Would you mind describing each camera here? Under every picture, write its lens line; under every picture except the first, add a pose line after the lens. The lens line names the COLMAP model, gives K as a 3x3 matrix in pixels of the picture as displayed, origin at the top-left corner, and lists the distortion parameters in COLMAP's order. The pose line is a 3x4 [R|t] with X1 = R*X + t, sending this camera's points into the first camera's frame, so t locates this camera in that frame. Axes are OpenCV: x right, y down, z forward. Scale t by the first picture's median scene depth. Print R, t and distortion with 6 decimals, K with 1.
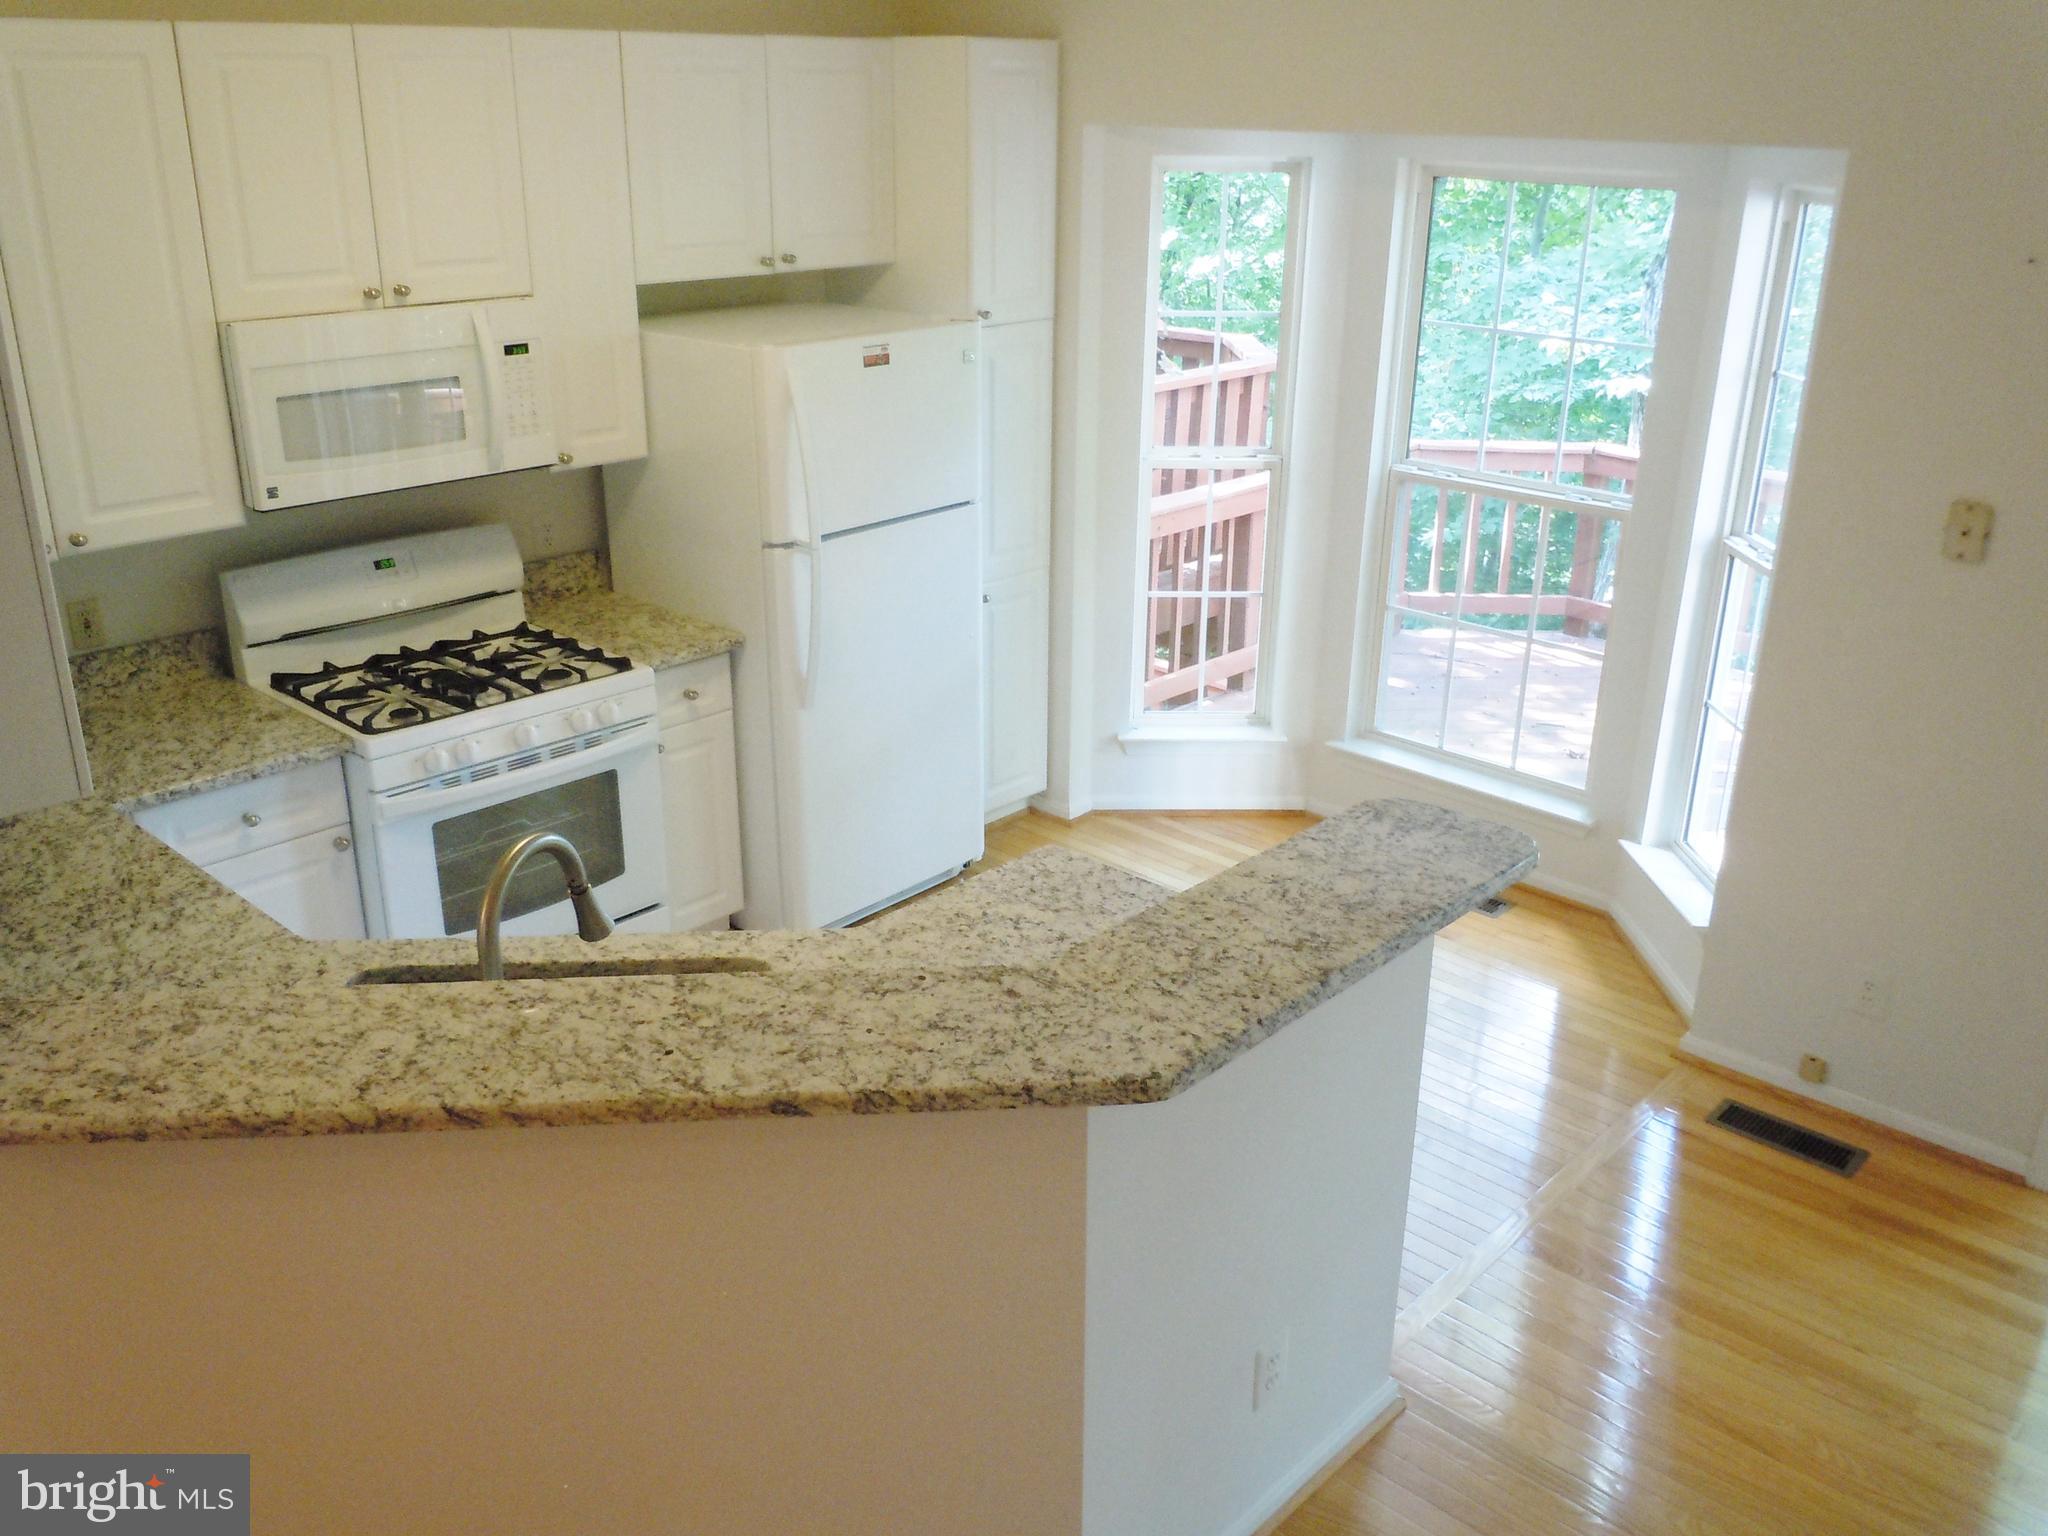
lens RADIAL K [[1724.6, 0, 1024.0], [0, 1724.6, 768.0], [0, 0, 1]] dist [0.034435, -0.098616]
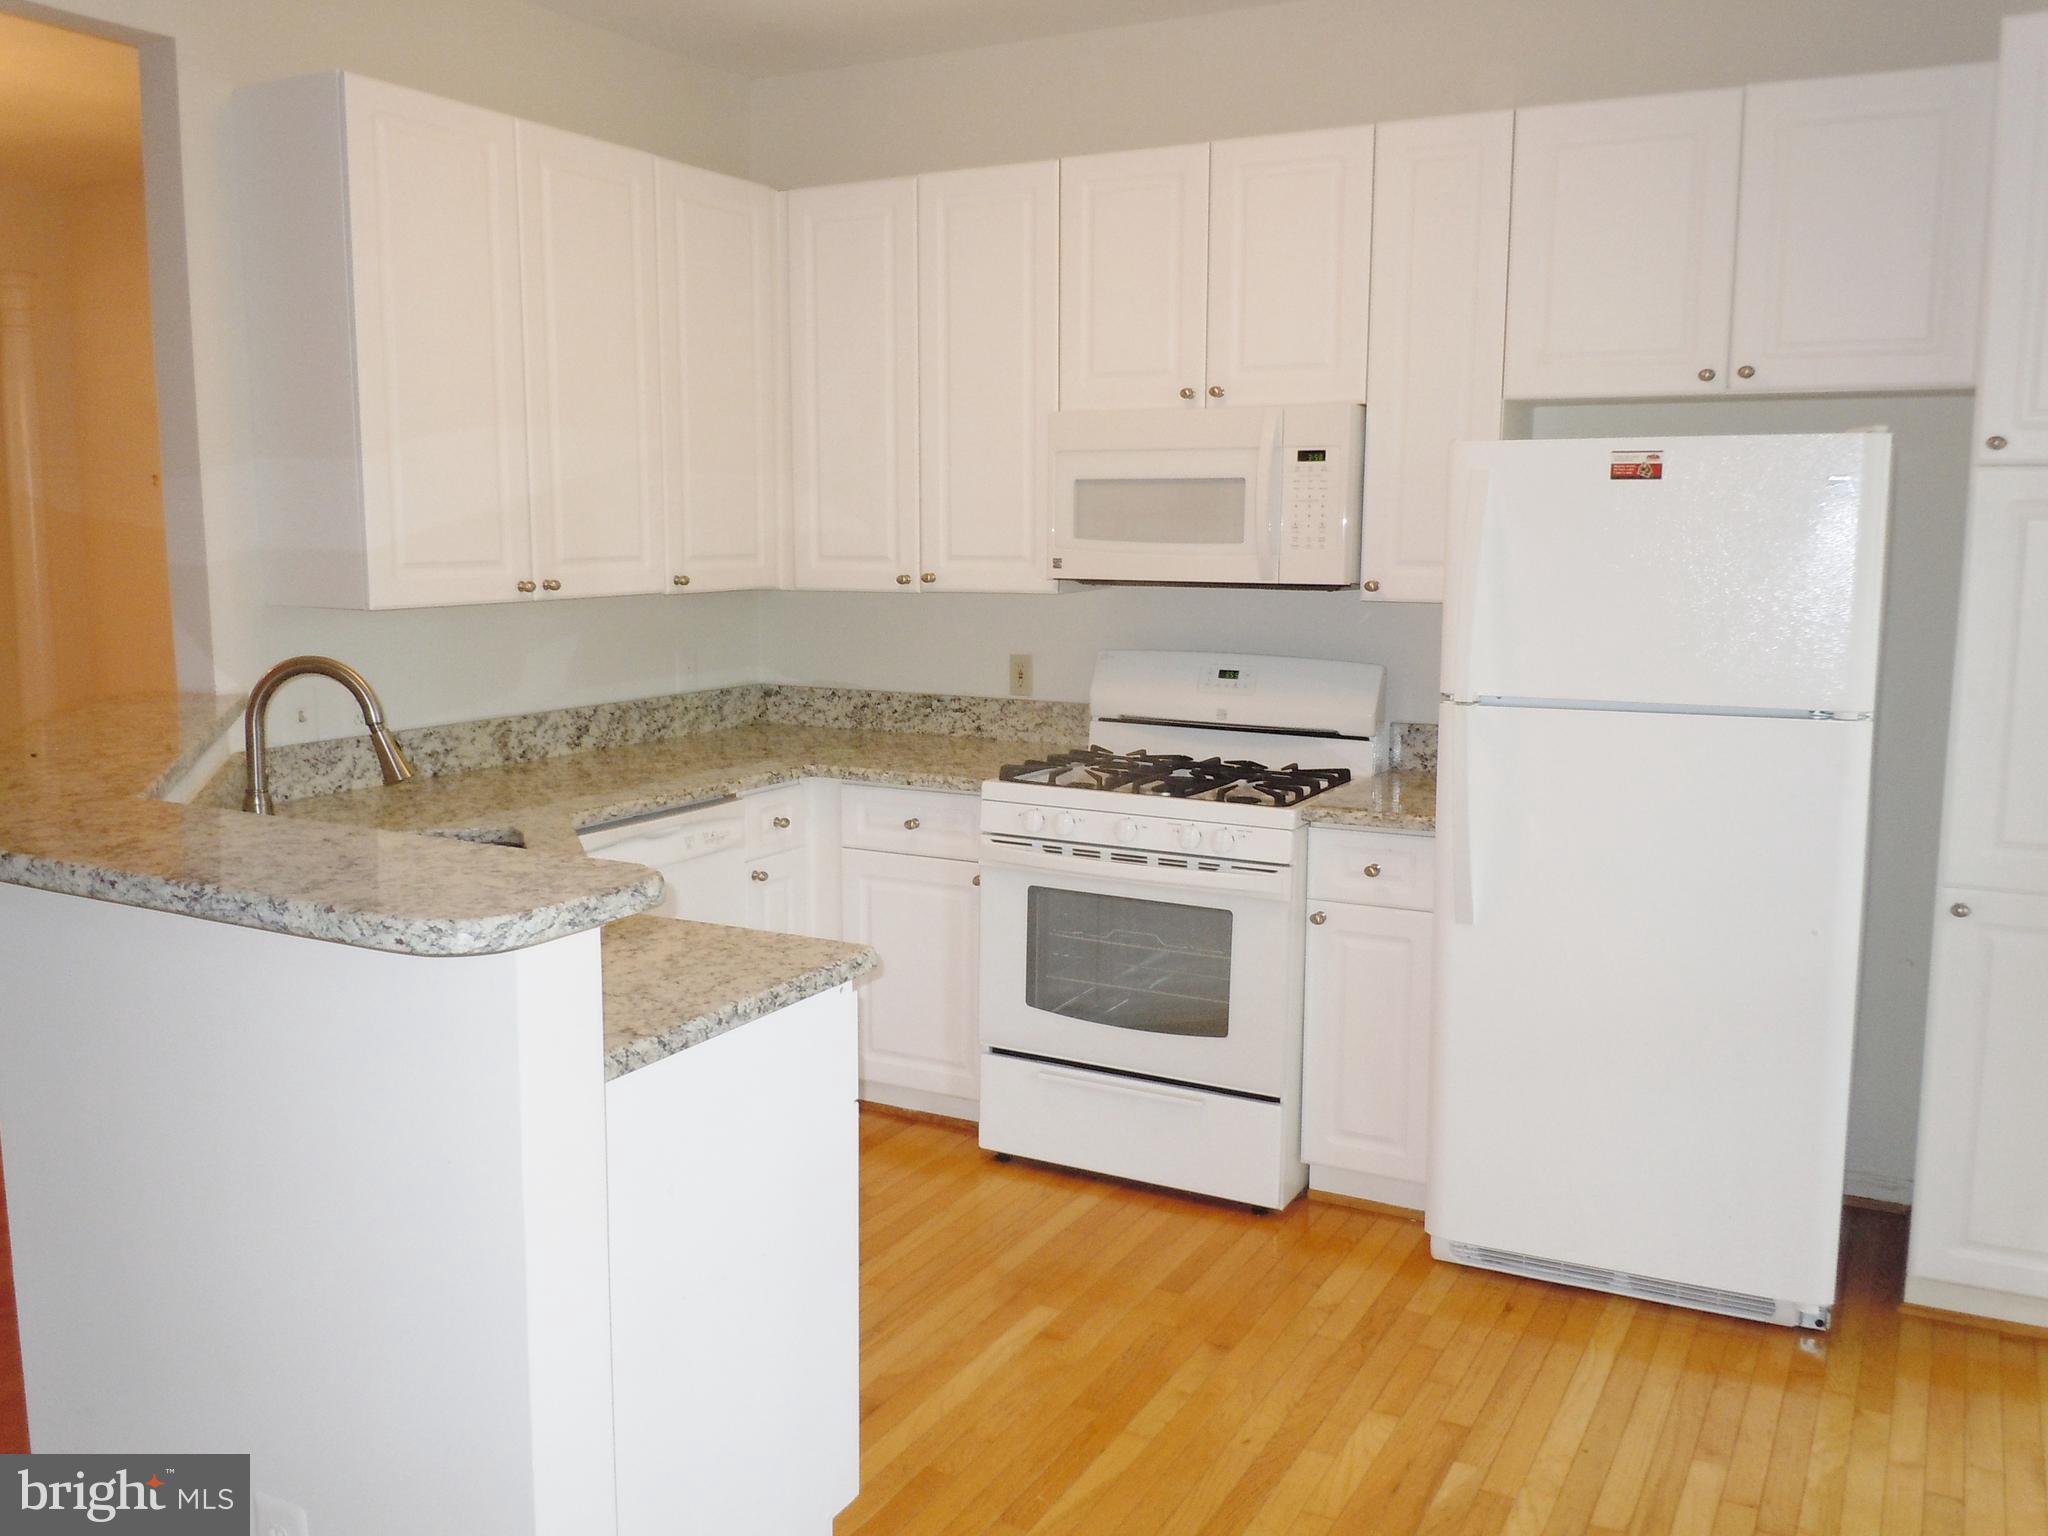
lens RADIAL K [[1724.6, 0, 1024.0], [0, 1724.6, 768.0], [0, 0, 1]] dist [0.034435, -0.098616]
pose [[0.259462, 0.129320, -0.957056, 0.561050], [-0.354315, 0.934637, 0.030234, -0.055794], [0.898410, 0.331255, 0.288323, 0.625900]]
